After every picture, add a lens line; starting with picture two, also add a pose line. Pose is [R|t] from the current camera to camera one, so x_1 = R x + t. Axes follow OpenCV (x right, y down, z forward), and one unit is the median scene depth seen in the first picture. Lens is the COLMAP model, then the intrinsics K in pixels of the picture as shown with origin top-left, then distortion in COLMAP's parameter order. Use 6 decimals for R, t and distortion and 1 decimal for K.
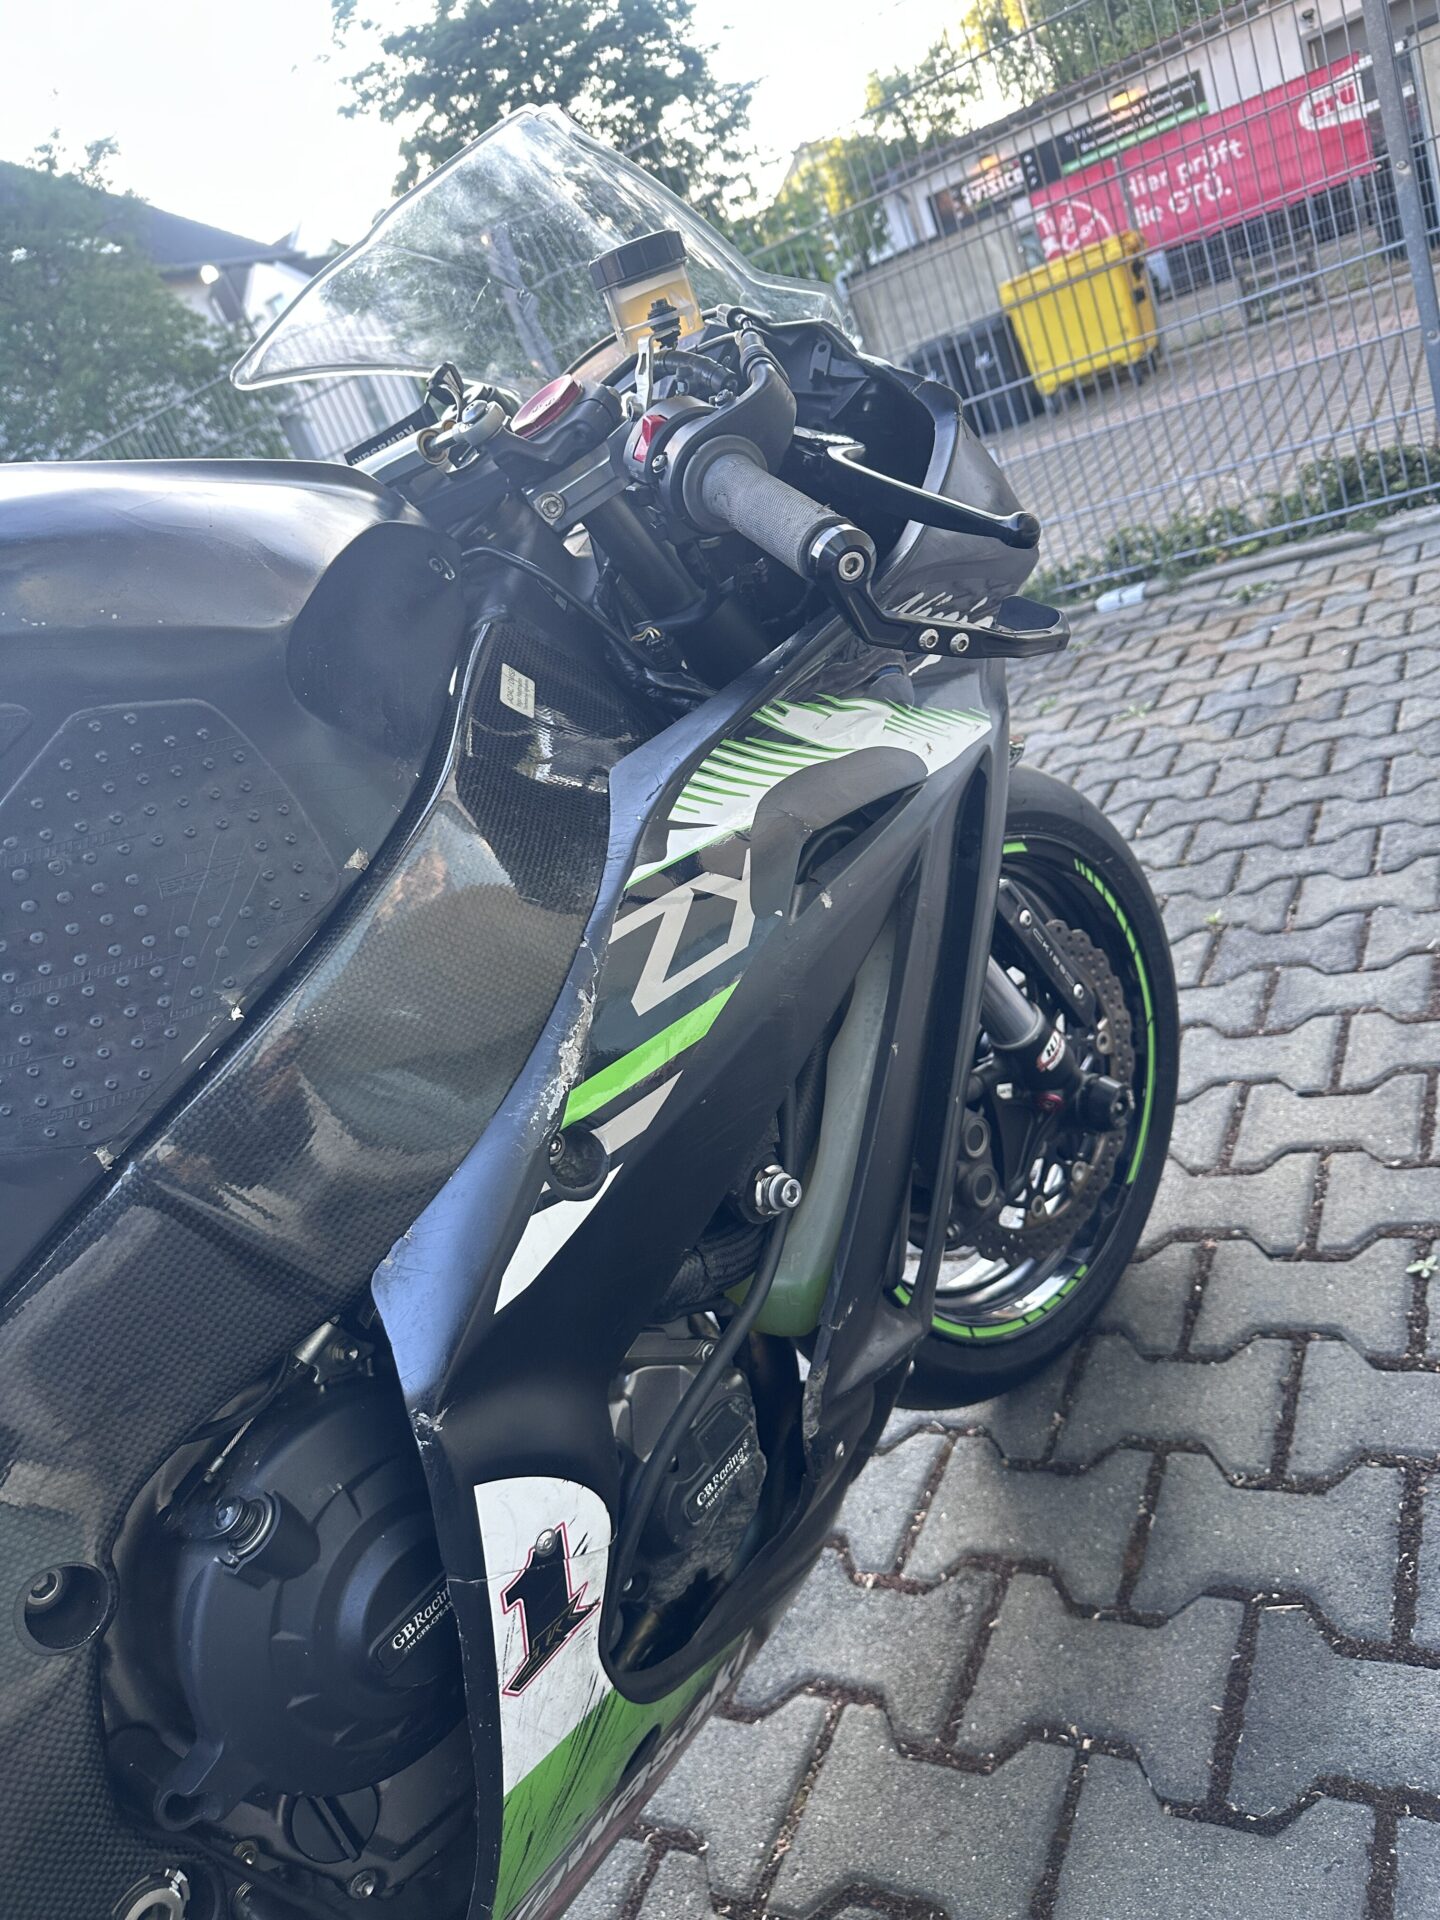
lens RADIAL K [[1364.4, 0, 731.8], [0, 1364.4, 941.7], [0, 0, 1]] dist [0.015166, -0.016462]
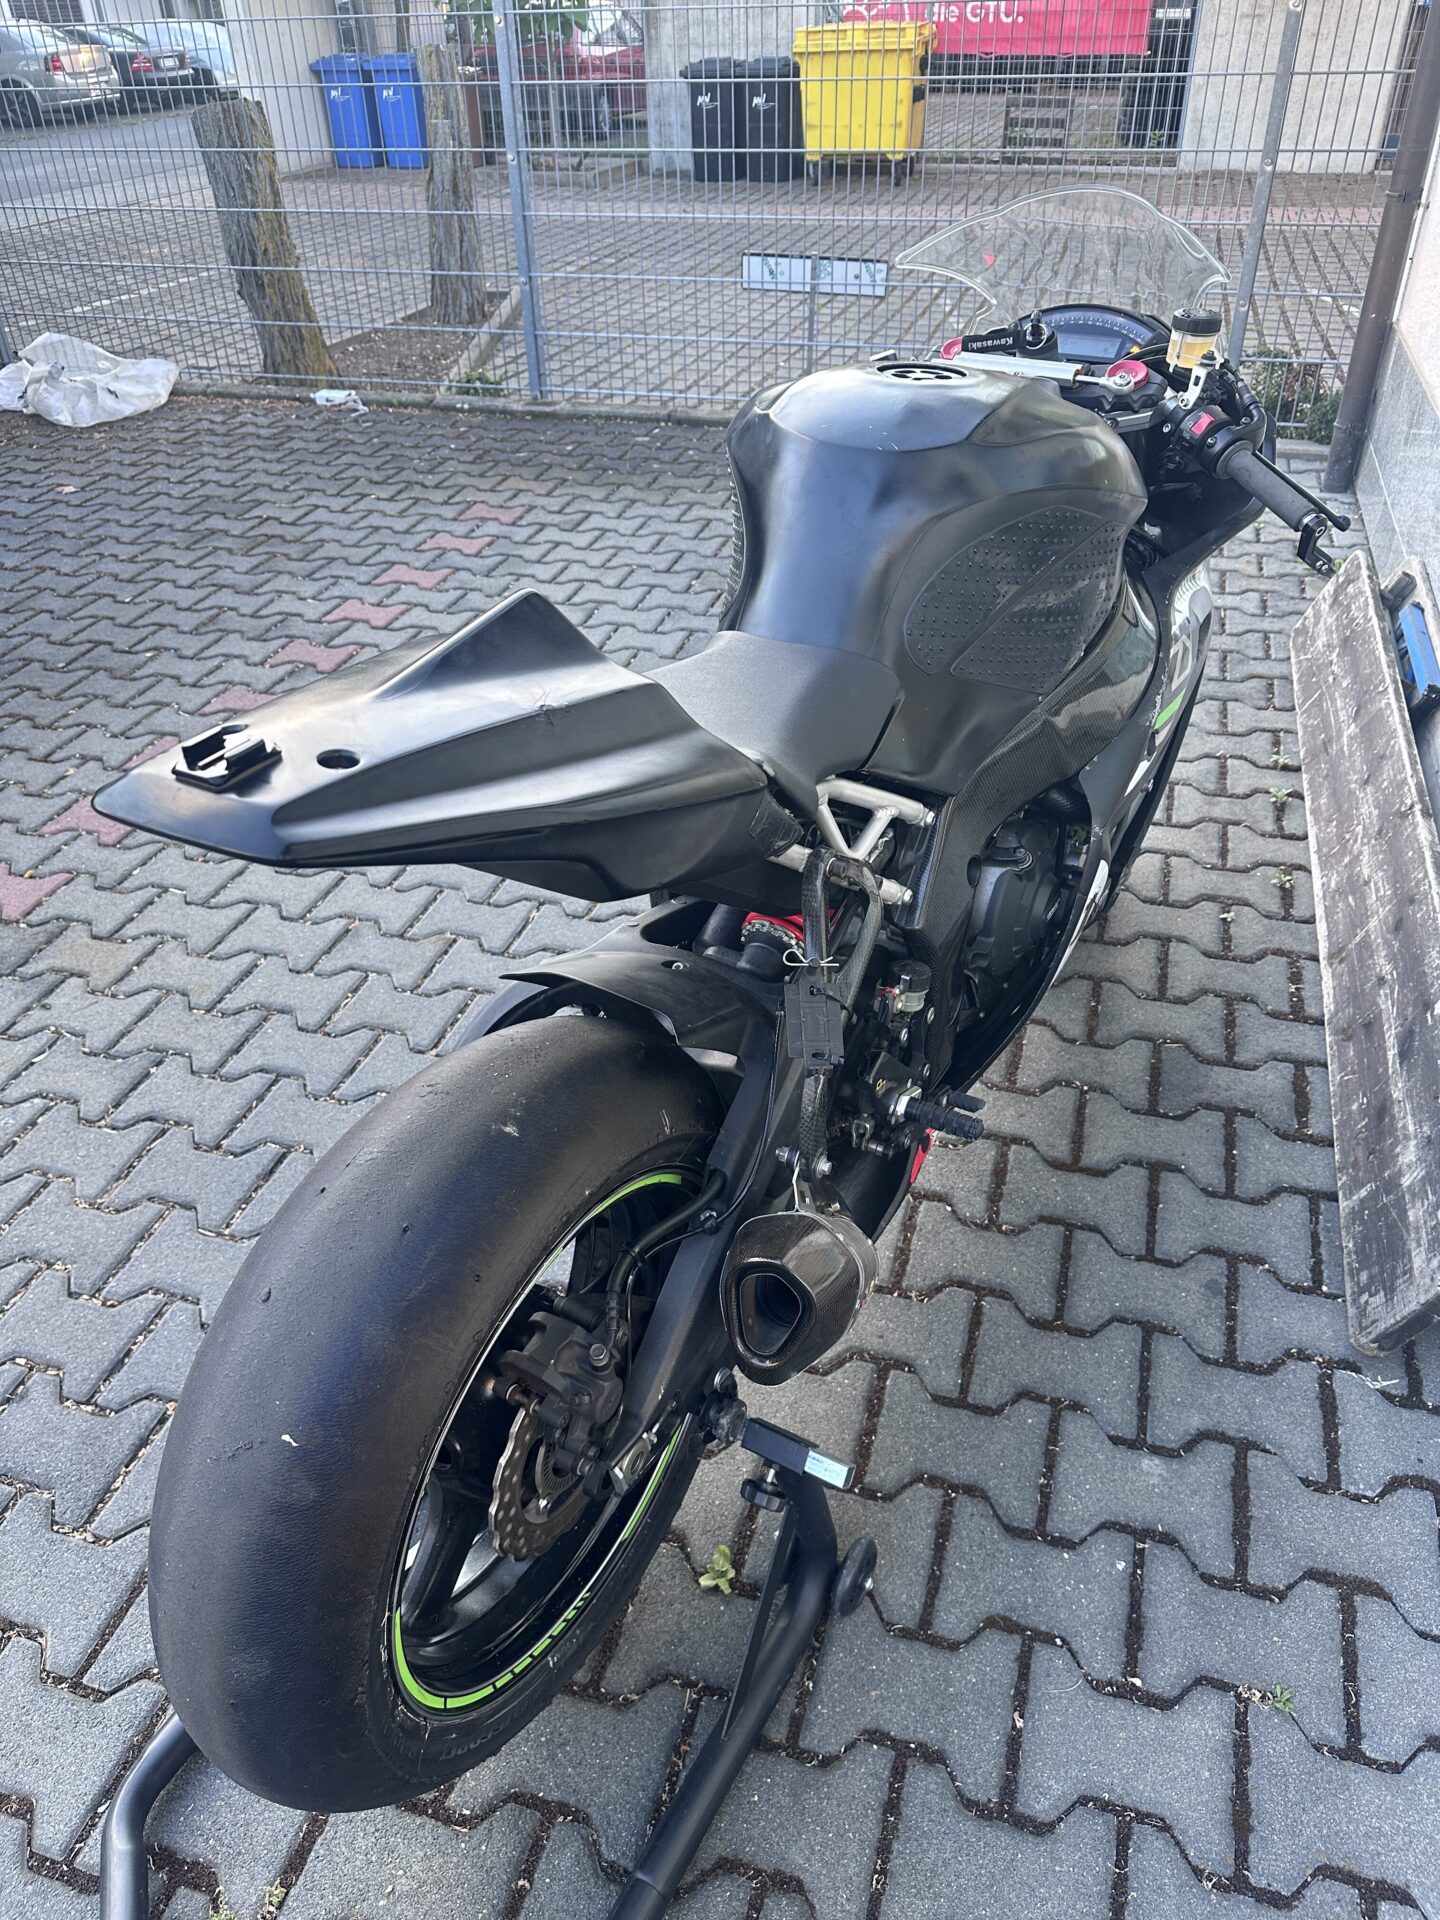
lens RADIAL K [[1364.4, 0, 702.8], [0, 1364.4, 954.2], [0, 0, 1]] dist [0.015166, -0.016462]
pose [[0.928435, 0.171592, 0.329491, -0.774812], [-0.235497, 0.957805, 0.164774, 0.148716], [-0.287315, -0.230576, 0.929669, -0.550617]]
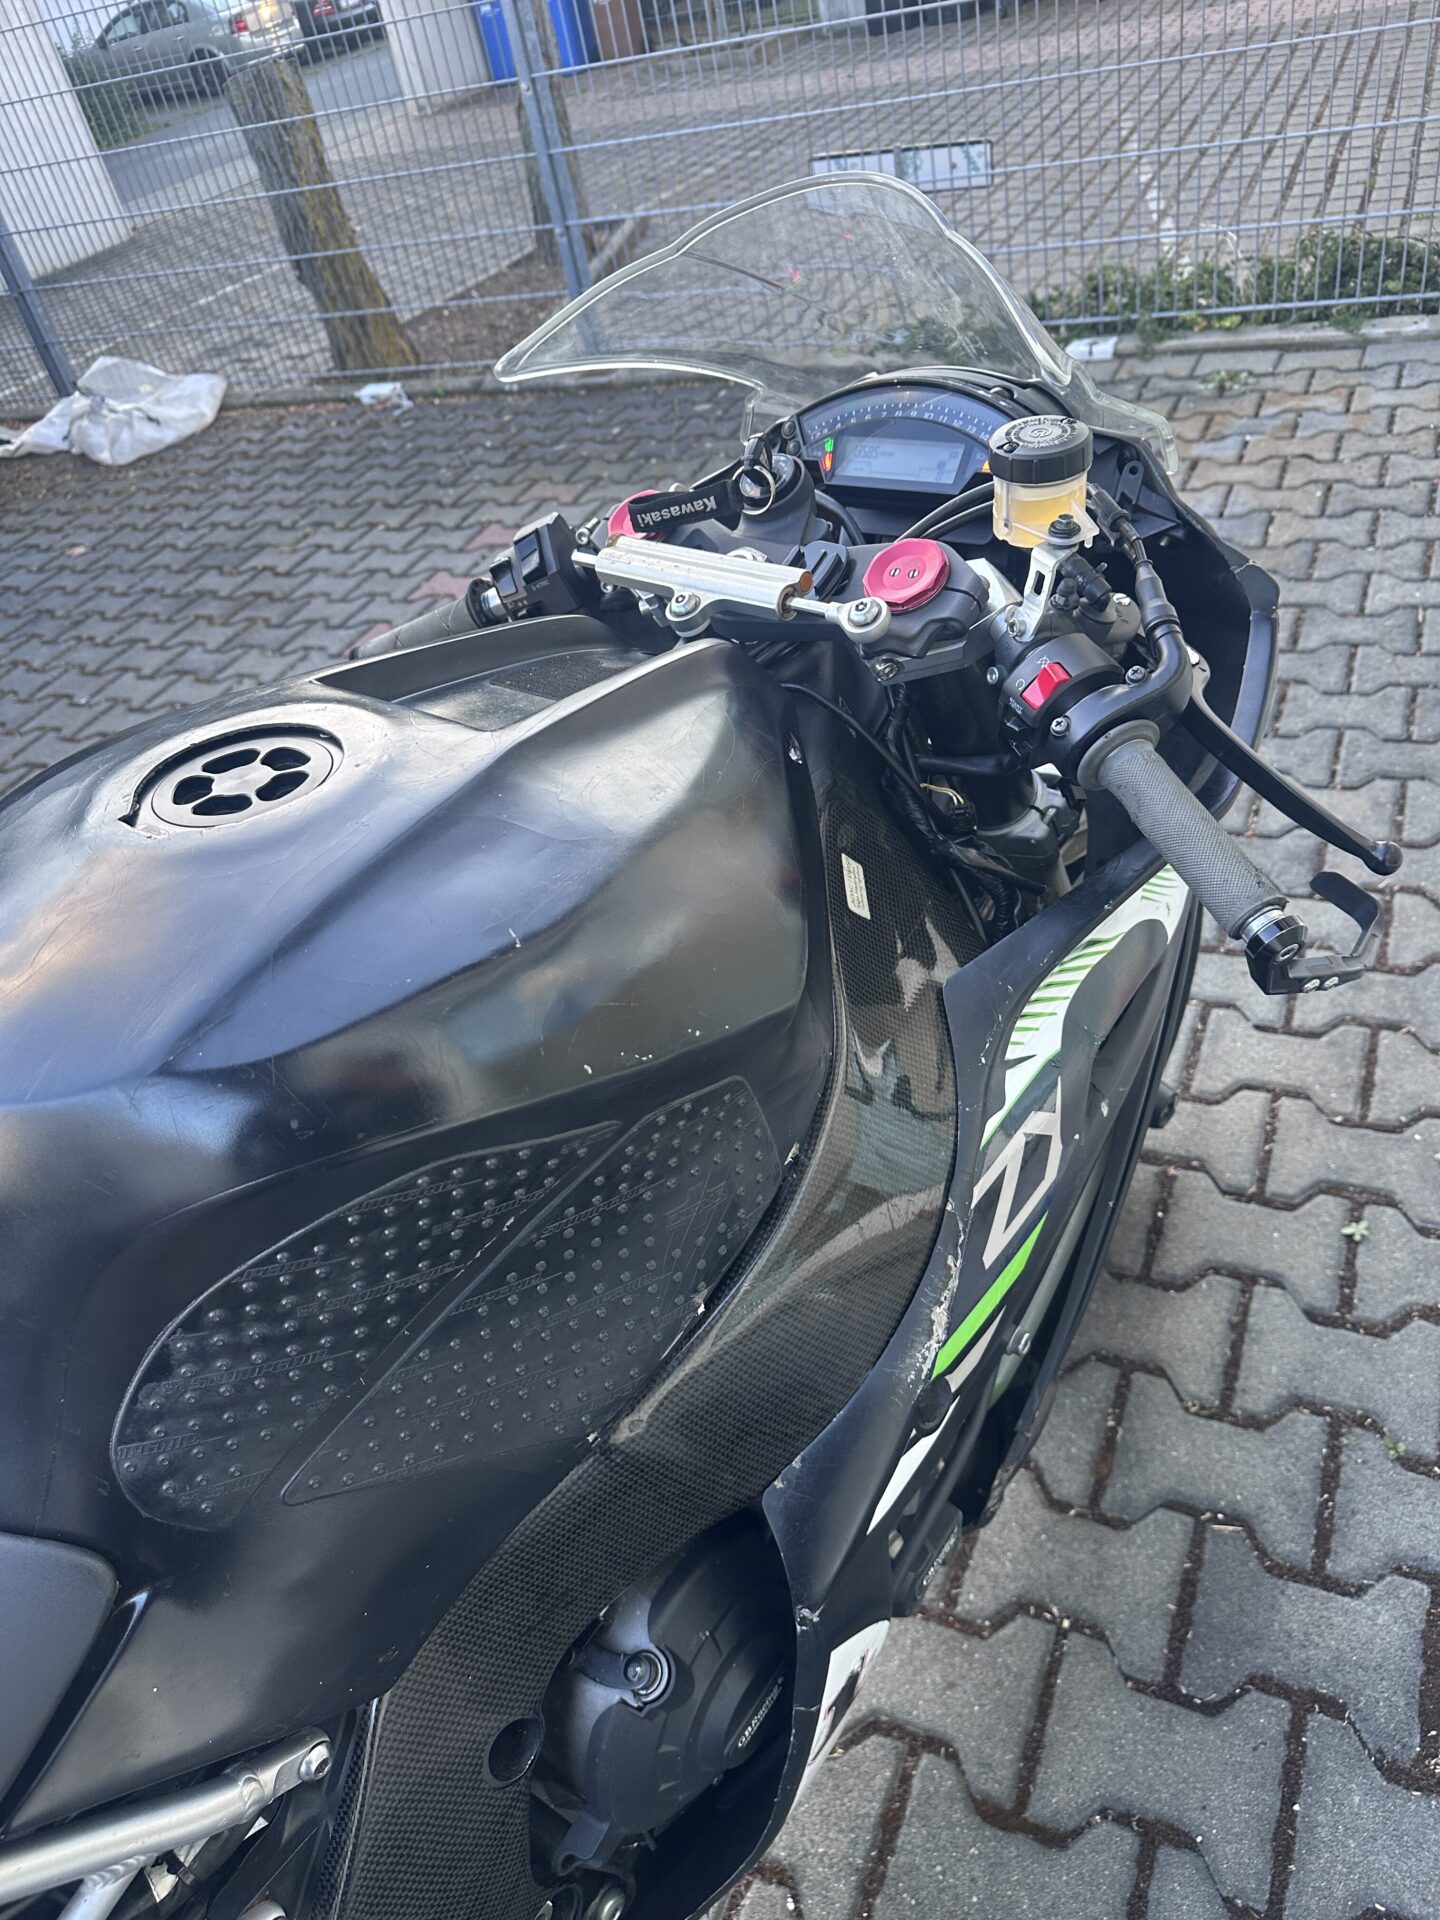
lens RADIAL K [[1364.4, 0, 704.3], [0, 1364.4, 934.4], [0, 0, 1]] dist [0.015166, -0.016462]
pose [[0.983845, 0.102018, 0.147107, -0.250603], [-0.138630, 0.954094, 0.265494, -0.243490], [-0.113269, -0.281598, 0.952823, 0.008470]]
